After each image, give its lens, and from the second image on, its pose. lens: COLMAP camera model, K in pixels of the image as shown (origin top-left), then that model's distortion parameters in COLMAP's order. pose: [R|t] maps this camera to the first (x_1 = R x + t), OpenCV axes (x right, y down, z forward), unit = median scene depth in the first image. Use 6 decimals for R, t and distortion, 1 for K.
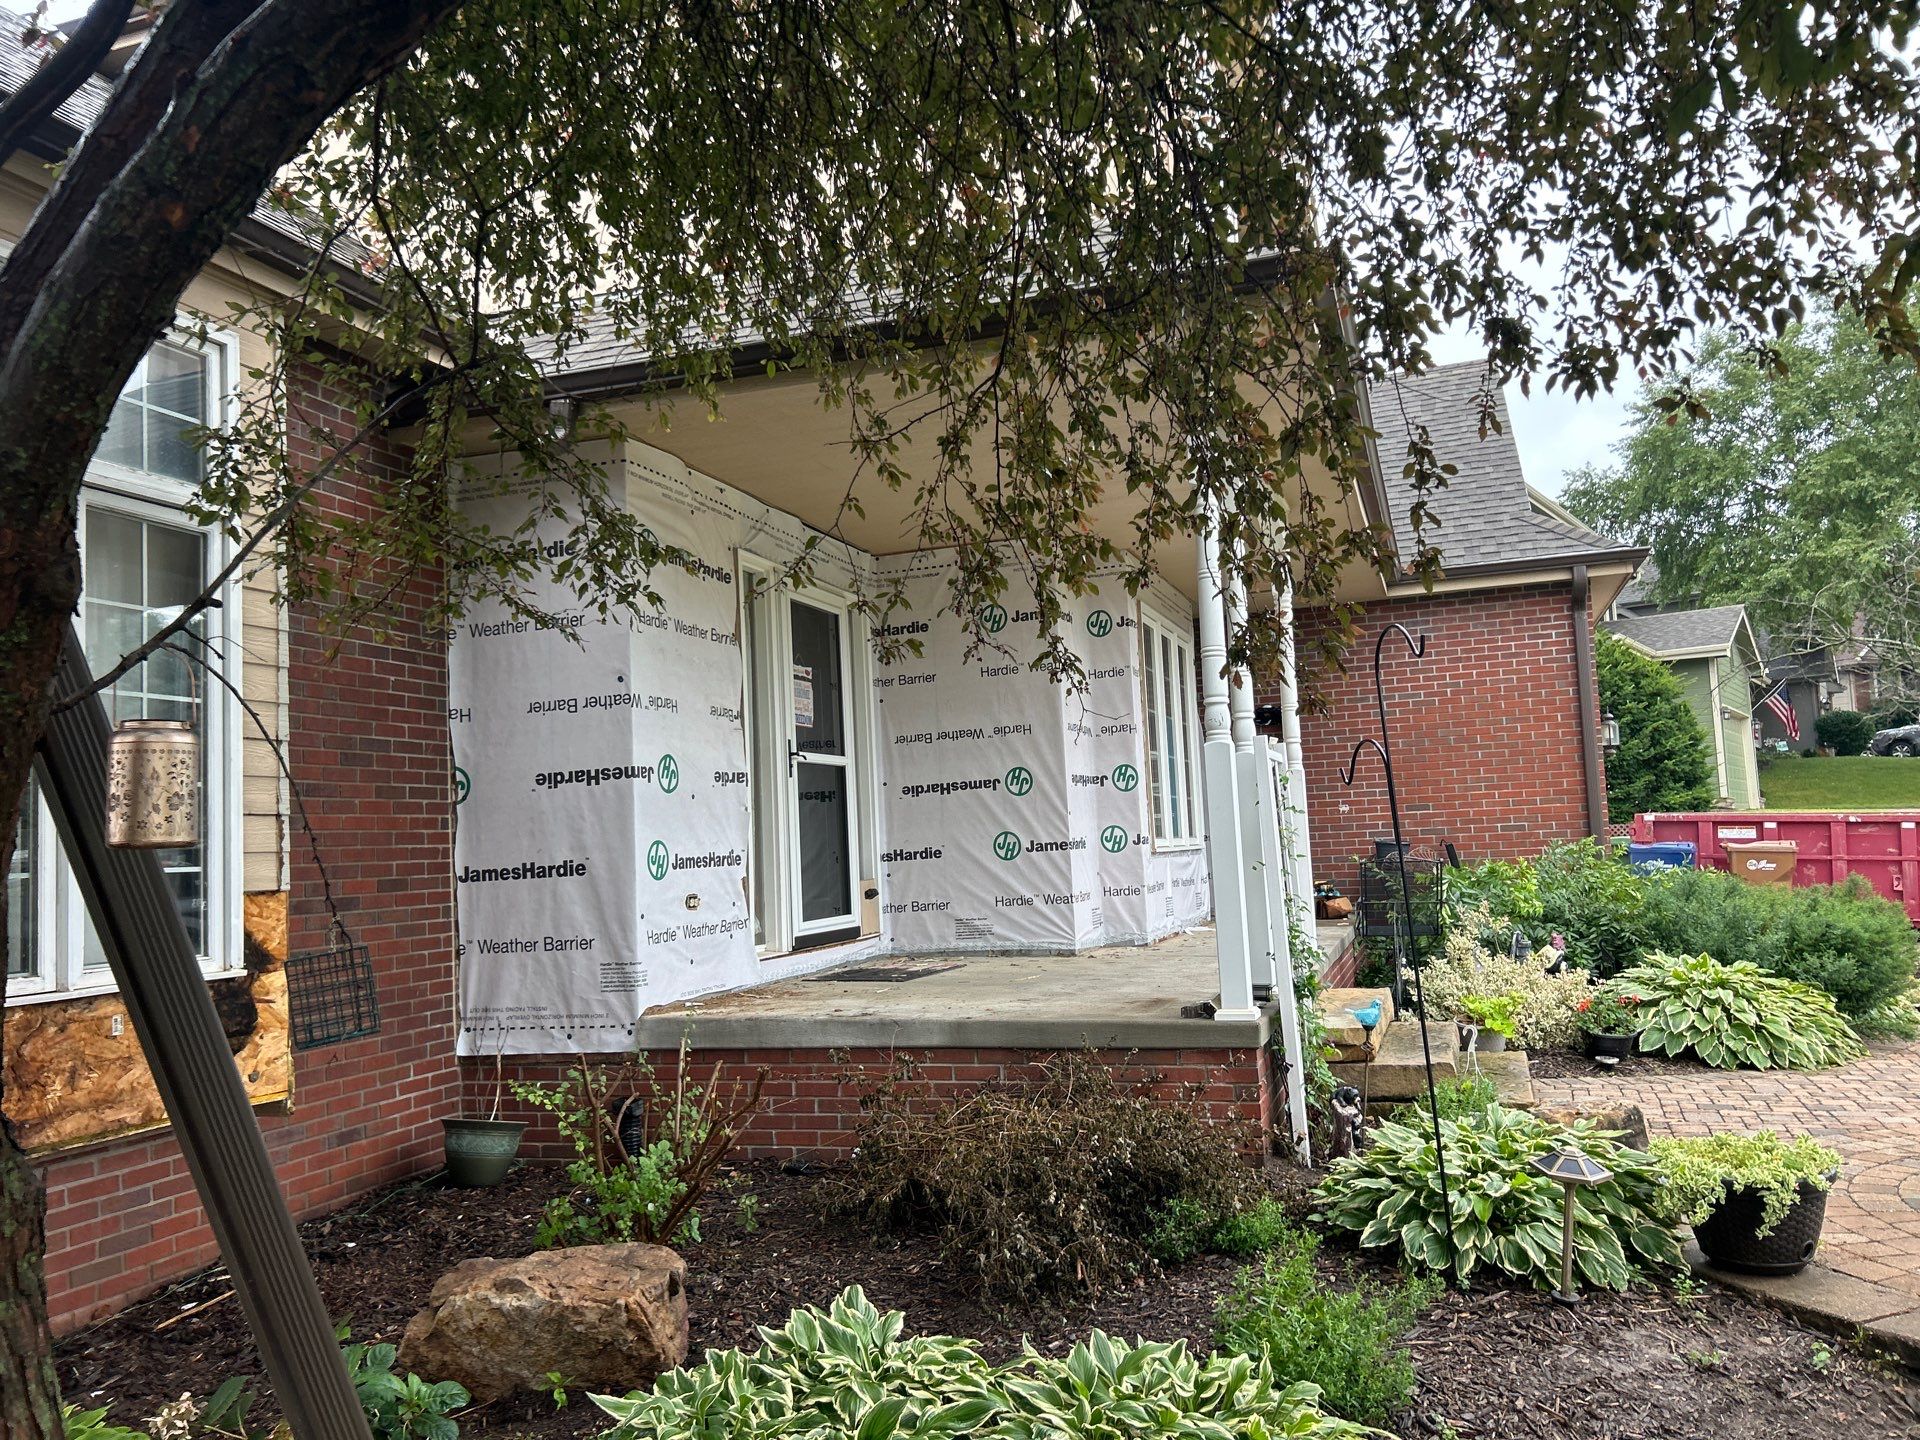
lens RADIAL K [[1477.5, 0, 970.3], [0, 1477.5, 720.7], [0, 0, 1]] dist [0.048477, -0.001407]
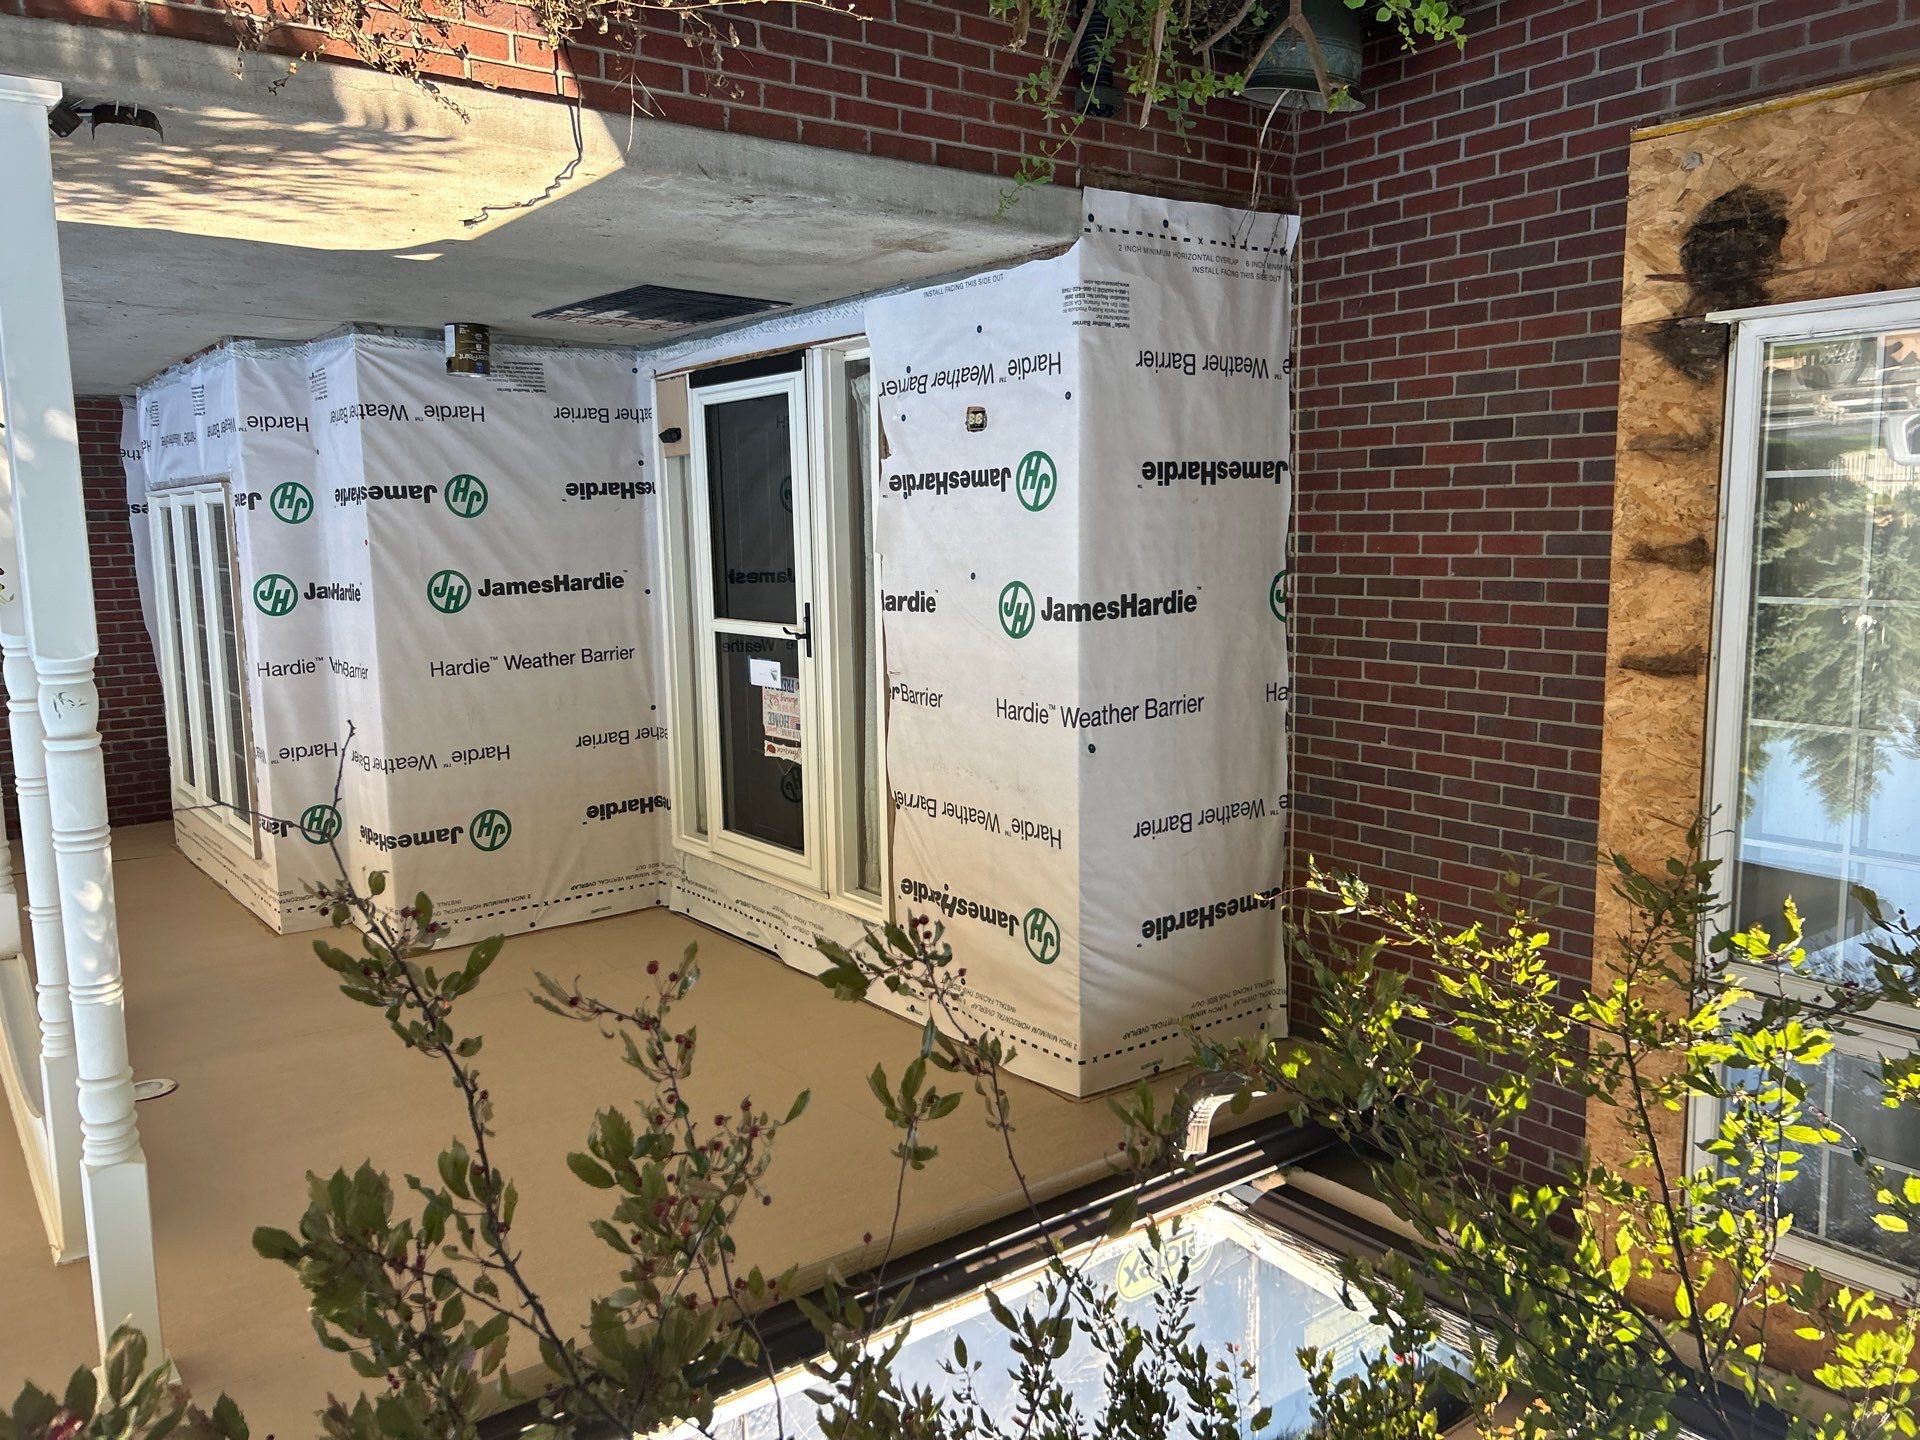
lens RADIAL K [[1477.5, 0, 970.3], [0, 1477.5, 720.7], [0, 0, 1]] dist [0.048477, -0.001407]
pose [[-0.946671, 0.015667, -0.321821, 0.035541], [-0.002205, -0.999109, -0.042154, 0.013294], [-0.322194, -0.039196, 0.945862, 0.353013]]
